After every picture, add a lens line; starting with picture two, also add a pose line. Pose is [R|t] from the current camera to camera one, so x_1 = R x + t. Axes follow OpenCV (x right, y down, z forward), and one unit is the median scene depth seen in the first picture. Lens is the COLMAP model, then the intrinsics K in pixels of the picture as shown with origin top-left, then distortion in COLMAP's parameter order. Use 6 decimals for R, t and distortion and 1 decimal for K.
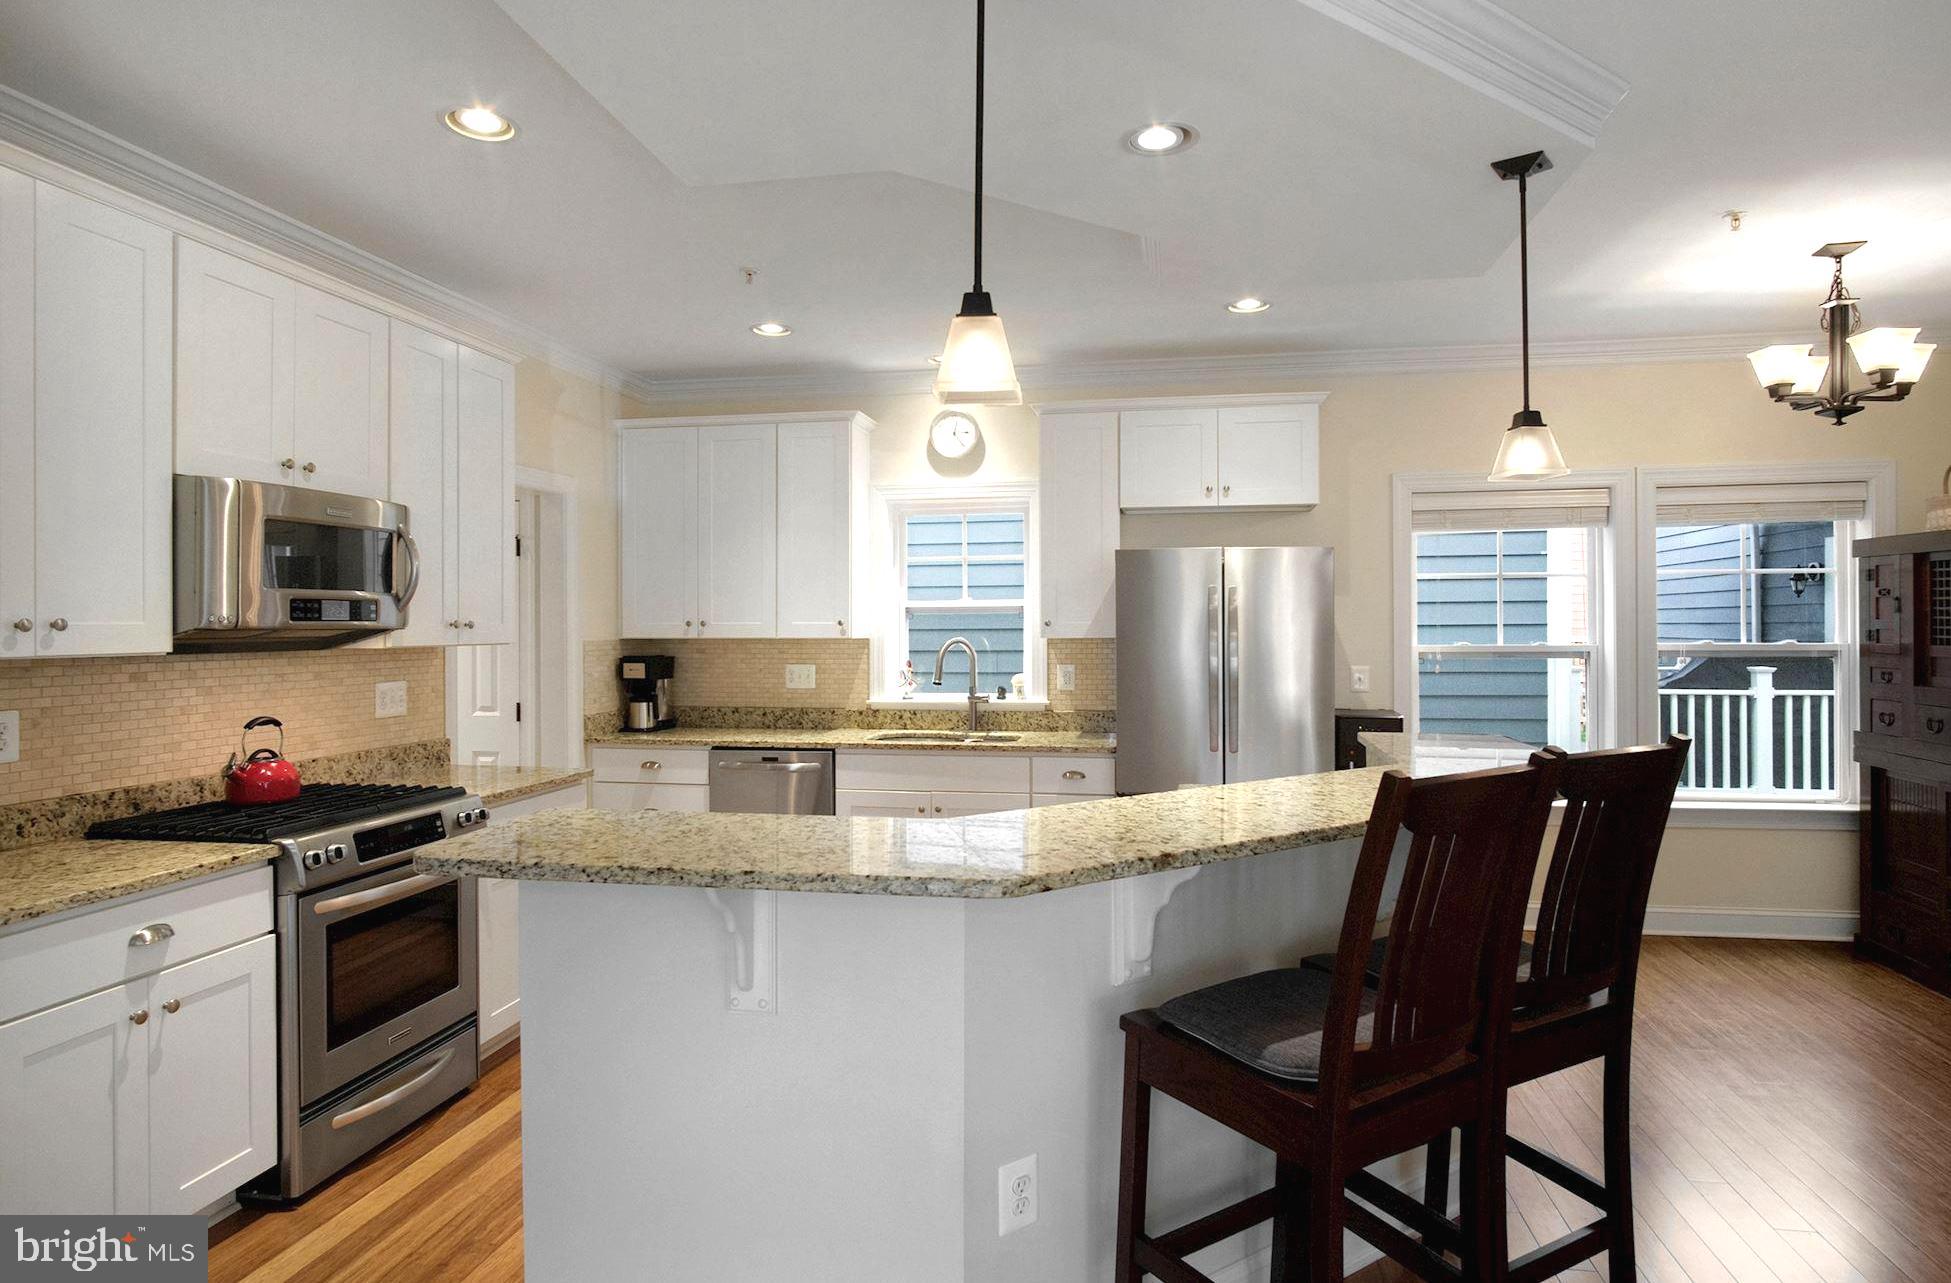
lens RADIAL K [[1102.7, 0, 983.8], [0, 1102.7, 631.3], [0, 0, 1]] dist [-0.001394, 0.003321]
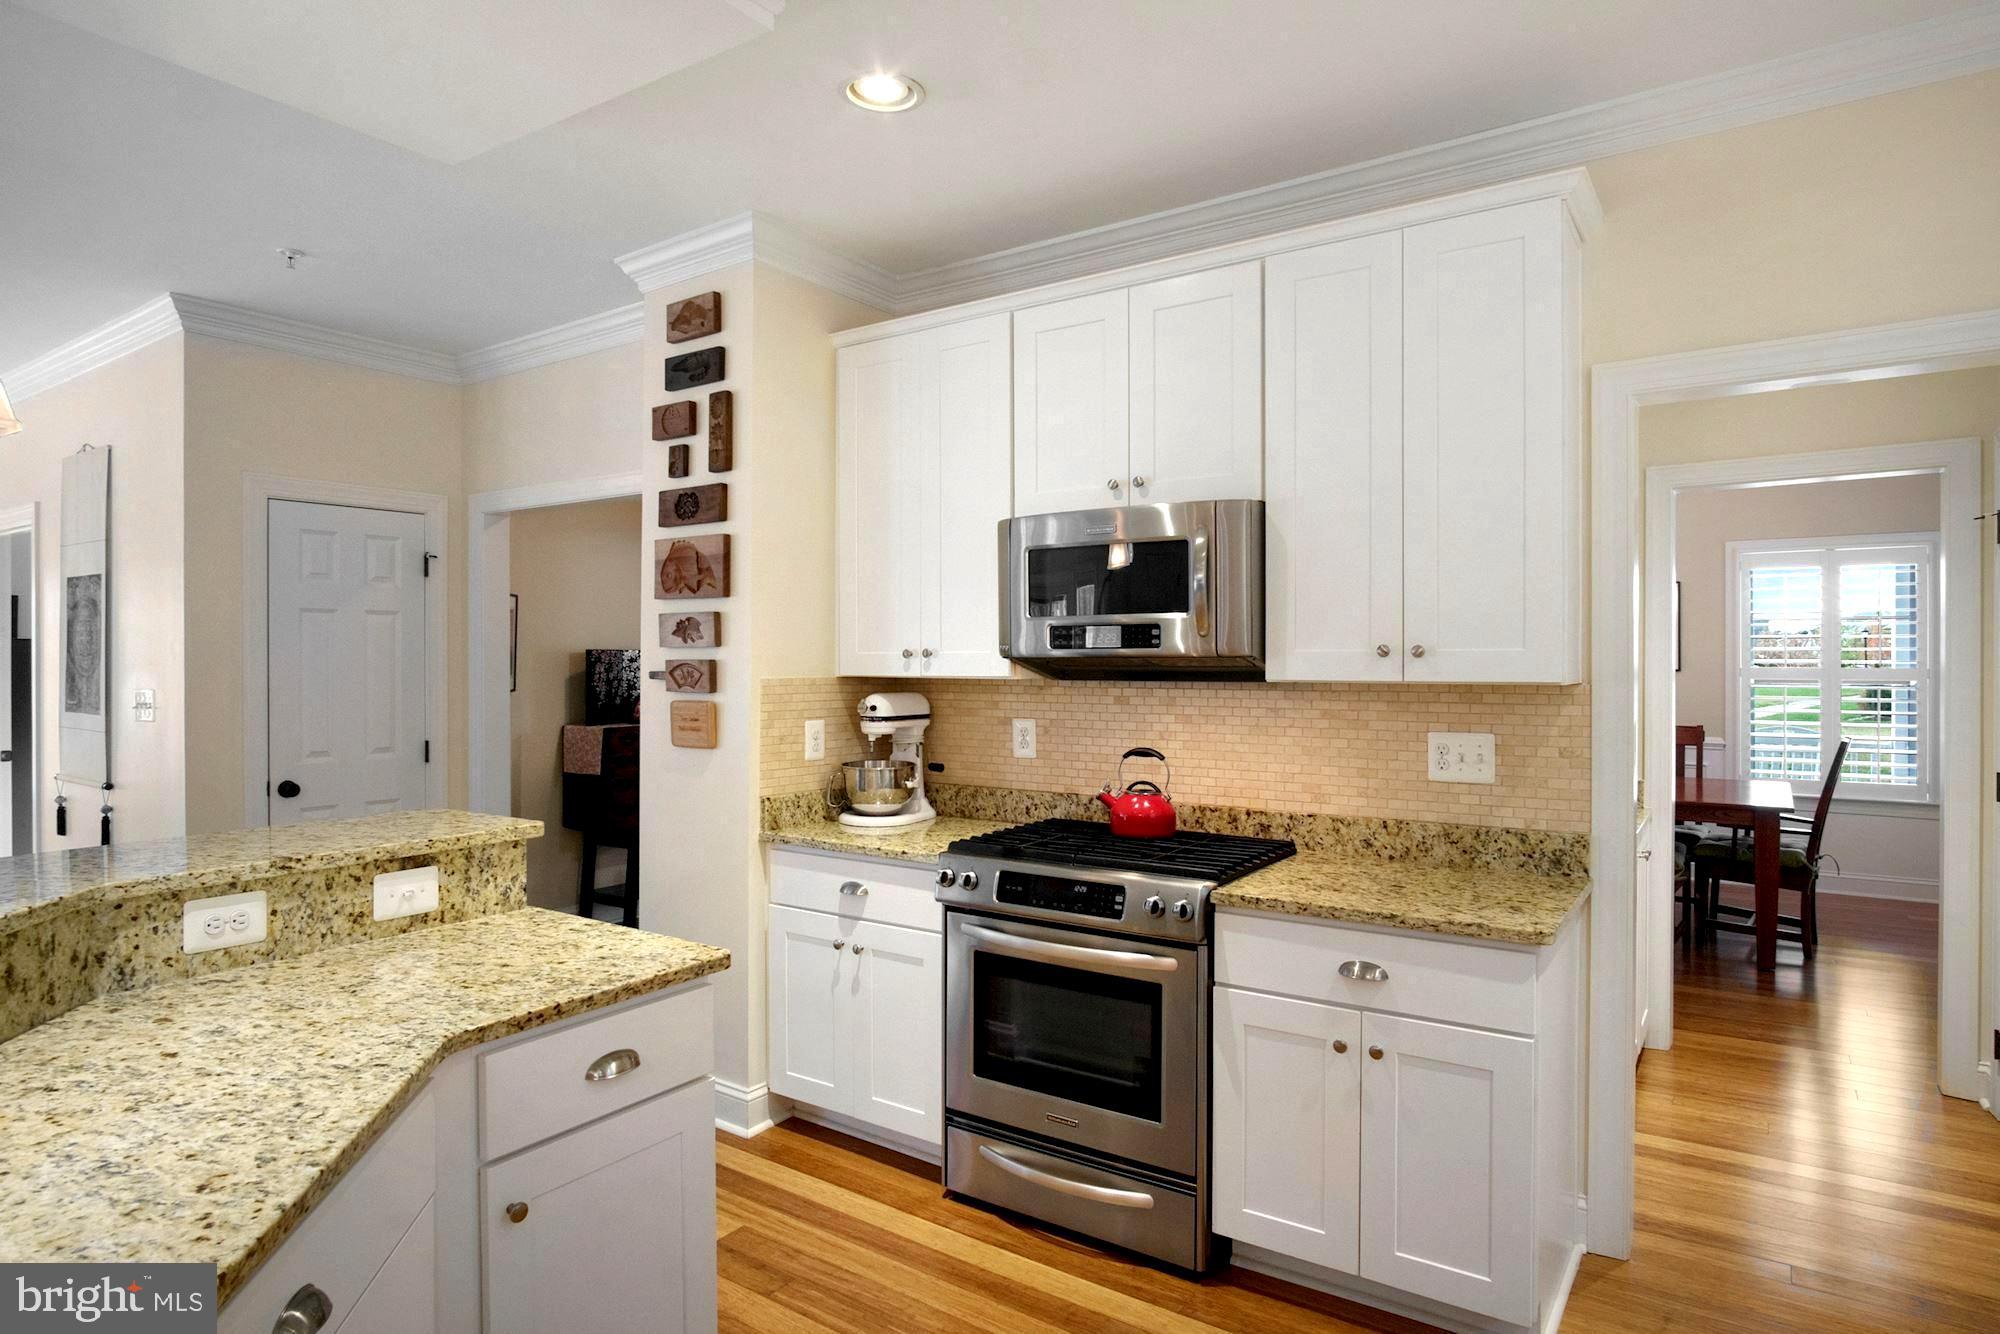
lens RADIAL K [[1130.4, 0, 931.3], [0, 1130.4, 663.2], [0, 0, 1]] dist [-0.001394, 0.003321]
pose [[-0.436571, 0.006968, -0.899643, 0.266446], [-0.001242, 0.999964, 0.008348, -0.003675], [0.899669, 0.004762, -0.436547, 1.068653]]
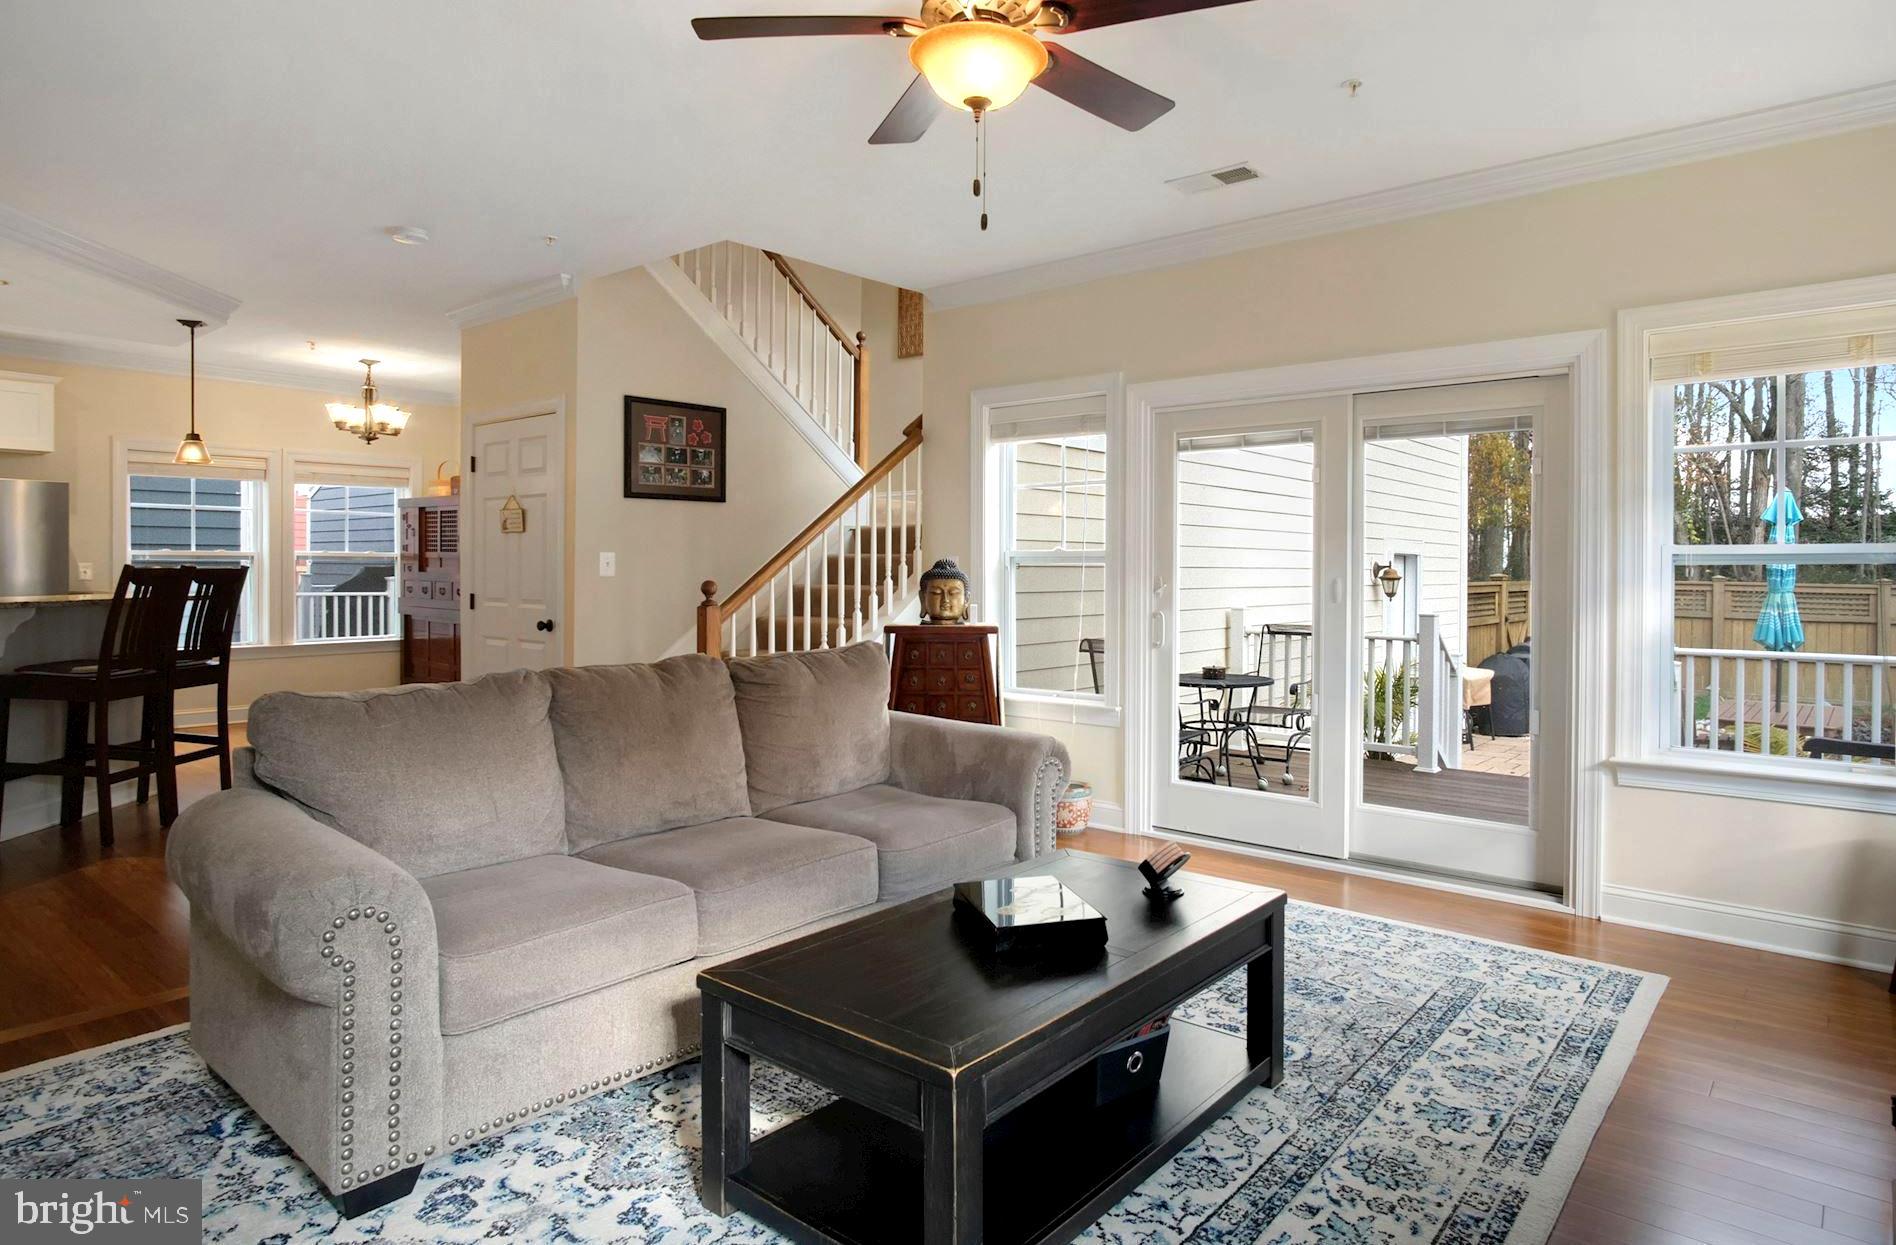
lens RADIAL K [[1071.6, 0, 979.1], [0, 1071.6, 568.3], [0, 0, 1]] dist [-0.001394, 0.003321]
pose [[0.496424, 0.008057, 0.868043, -0.436497], [-0.006442, 0.999964, -0.005598, 0.056046], [-0.868056, -0.002813, 0.496458, -1.061918]]
